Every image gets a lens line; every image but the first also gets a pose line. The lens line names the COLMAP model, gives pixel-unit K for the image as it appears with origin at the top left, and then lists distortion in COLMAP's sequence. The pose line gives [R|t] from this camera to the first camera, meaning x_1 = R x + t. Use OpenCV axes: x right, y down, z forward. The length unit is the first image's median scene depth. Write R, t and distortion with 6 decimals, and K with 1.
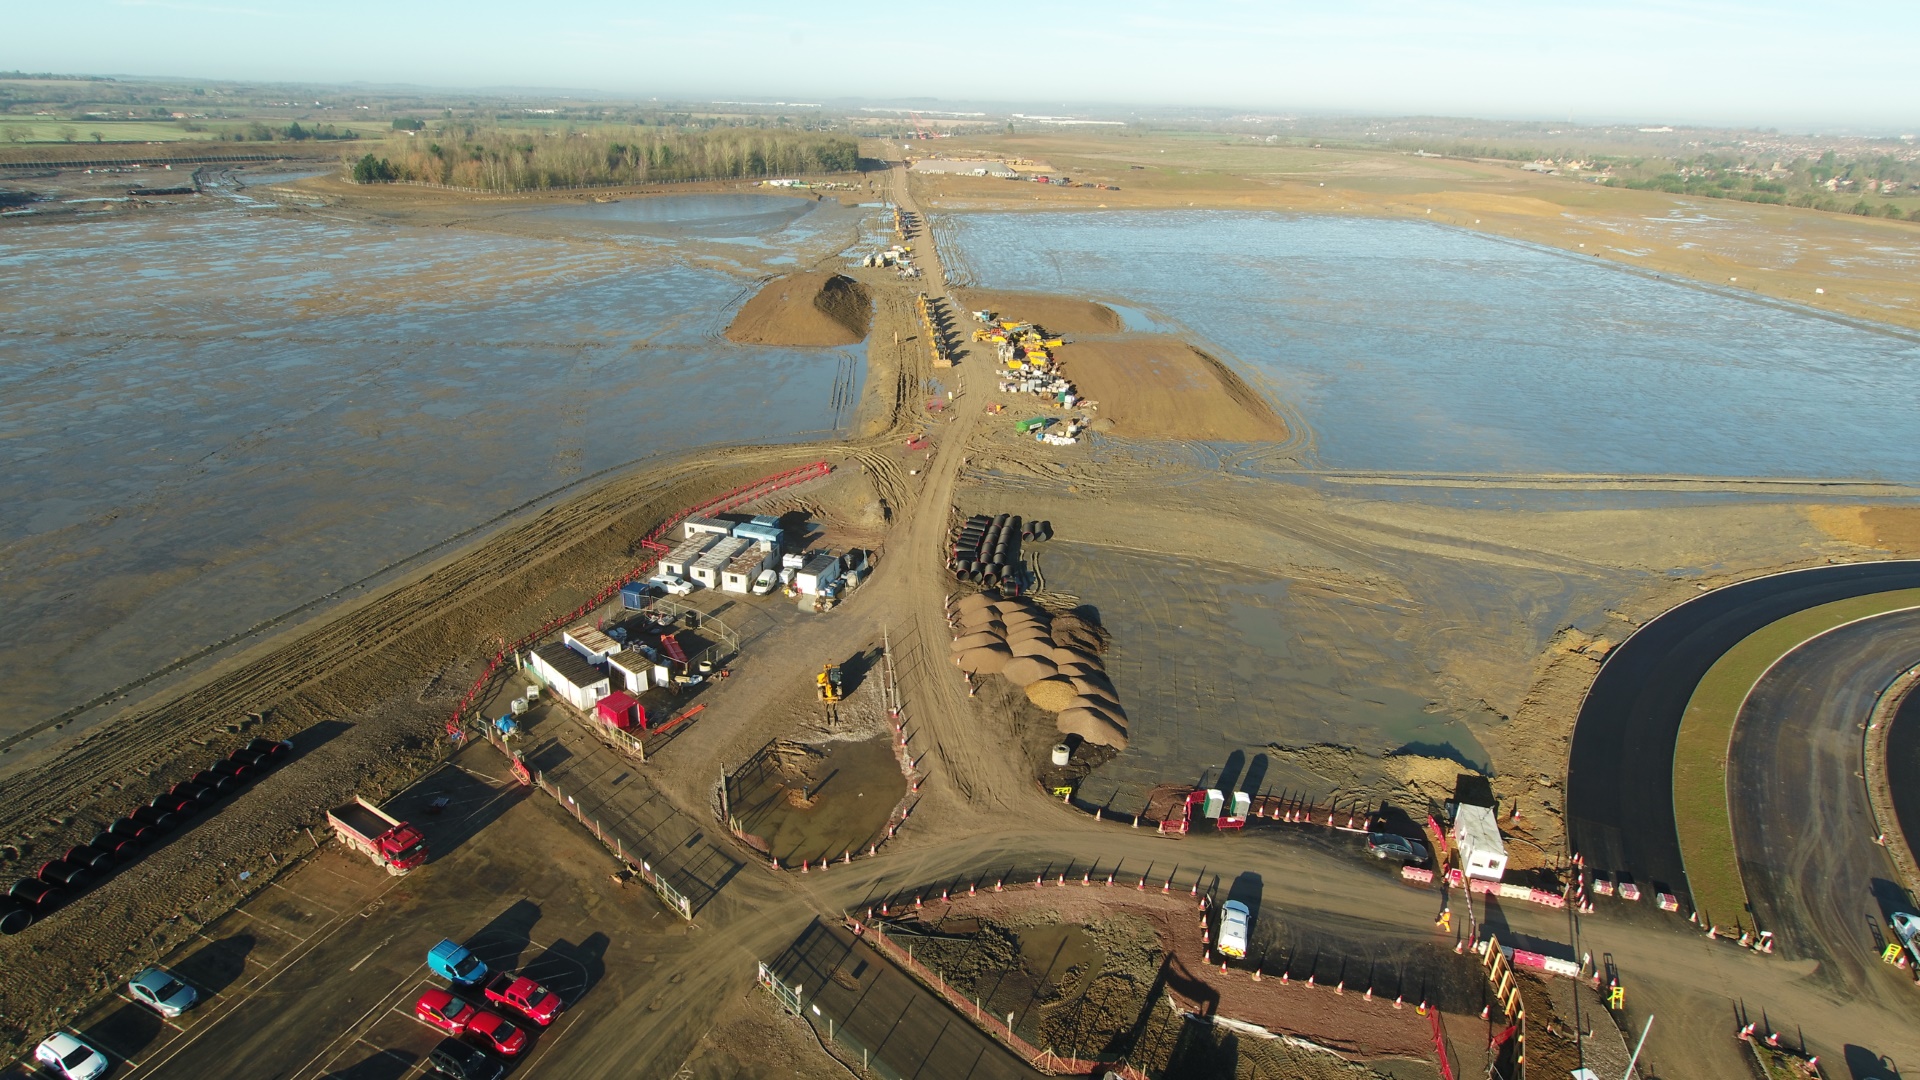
lens RADIAL K [[1012.6, 0, 944.4], [0, 1012.6, 544.8], [0, 0, 1]] dist [-0.000777, 0.002534]
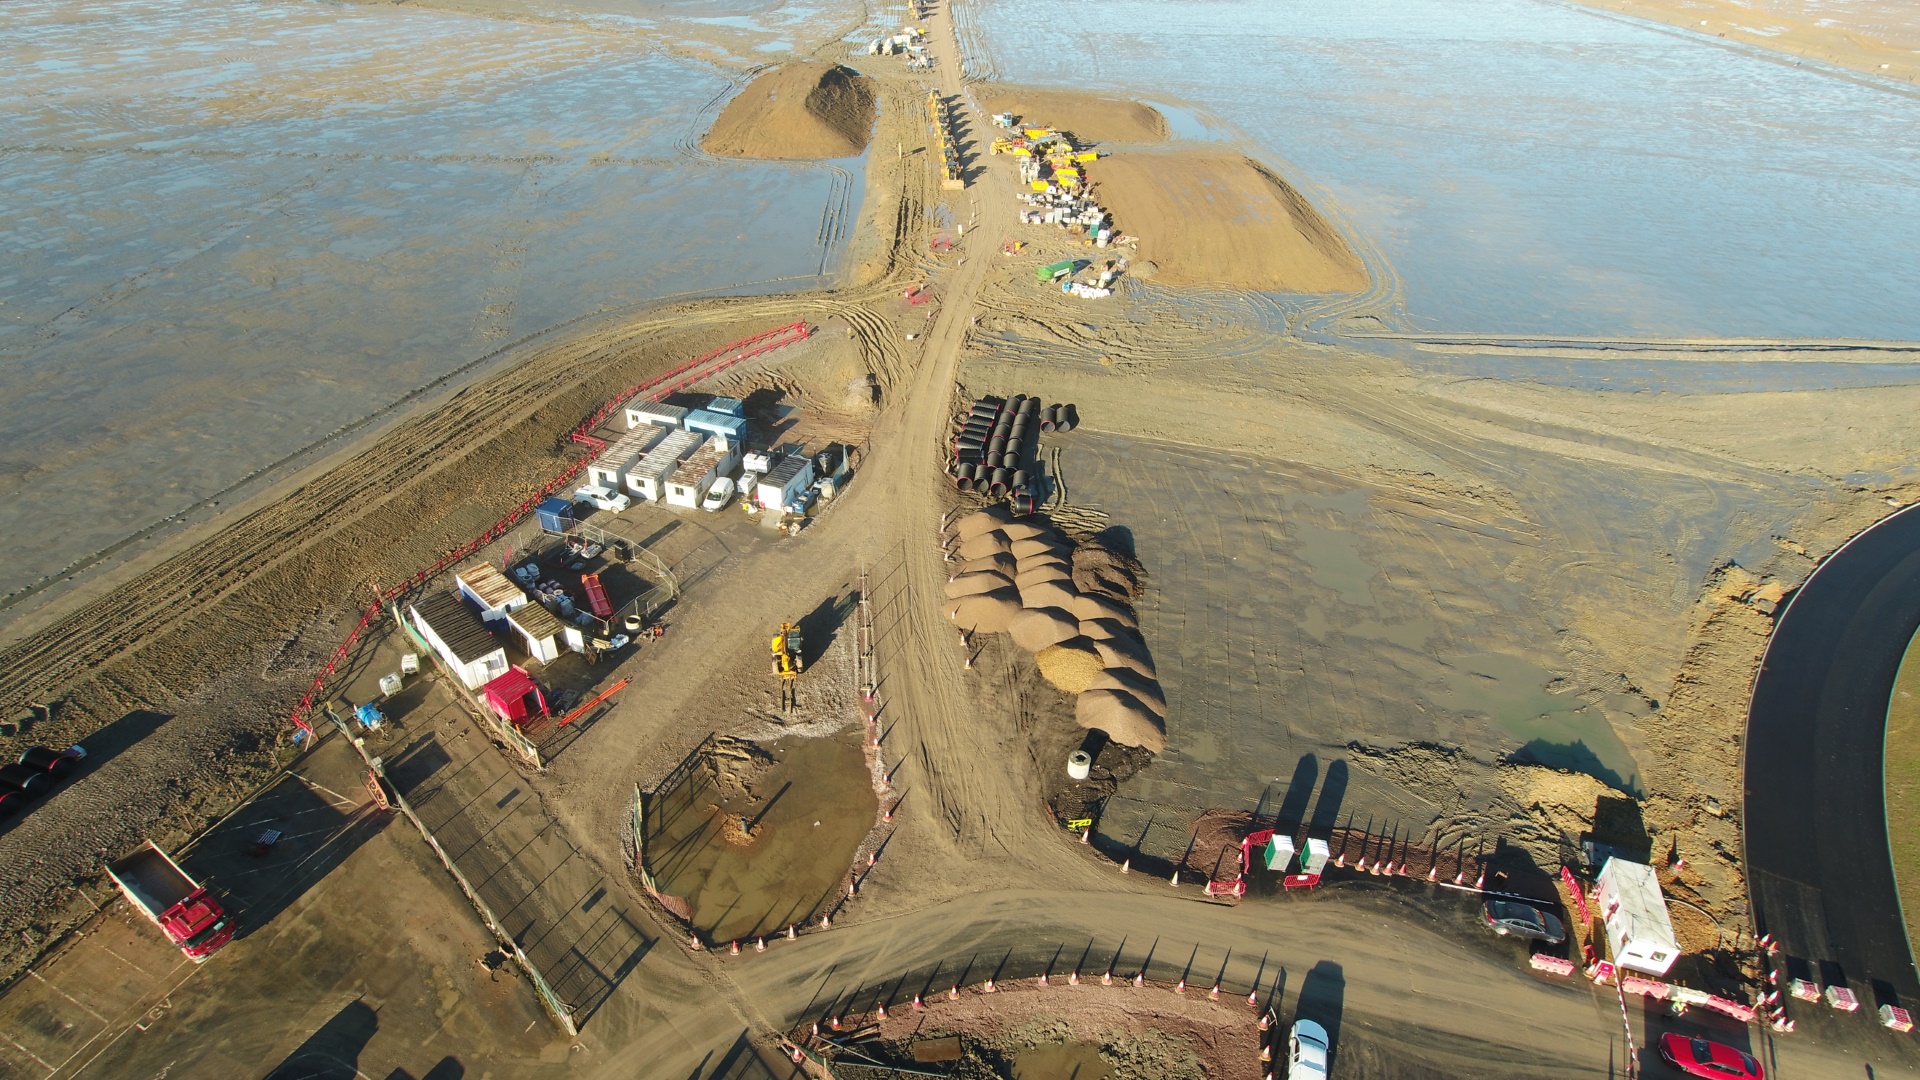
lens RADIAL K [[1012.6, 0, 958.9], [0, 1012.6, 537.8], [0, 0, 1]] dist [-0.000777, 0.002534]
pose [[0.999905, 0.003171, -0.013405, 0.027730], [-0.000638, 0.982760, 0.184883, -0.087090], [0.013760, -0.184856, 0.982669, 0.226884]]
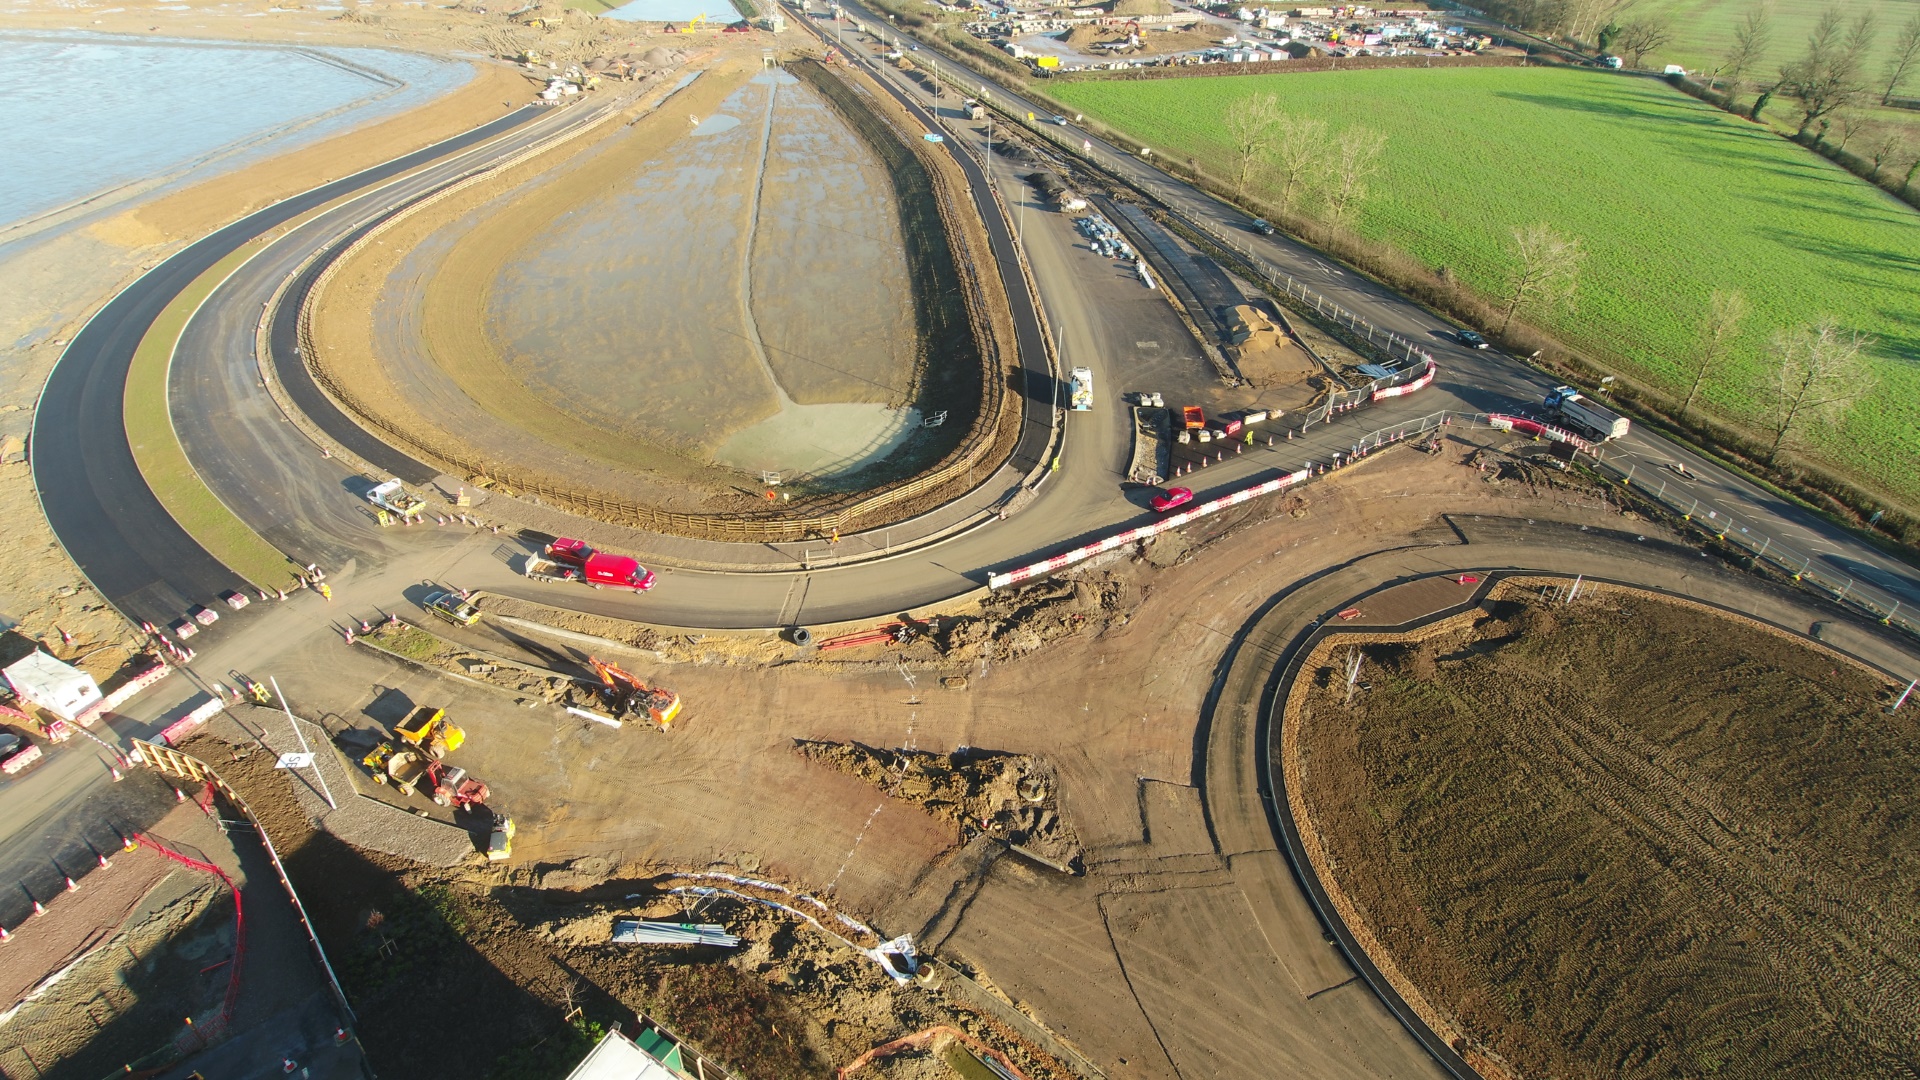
lens RADIAL K [[1012.6, 0, 940.1], [0, 1012.6, 537.1], [0, 0, 1]] dist [-0.000777, 0.002534]
pose [[0.150218, -0.591157, 0.792445, -0.001161], [0.389412, 0.772123, 0.502179, 0.029825], [-0.908732, 0.233151, 0.346190, -0.060486]]
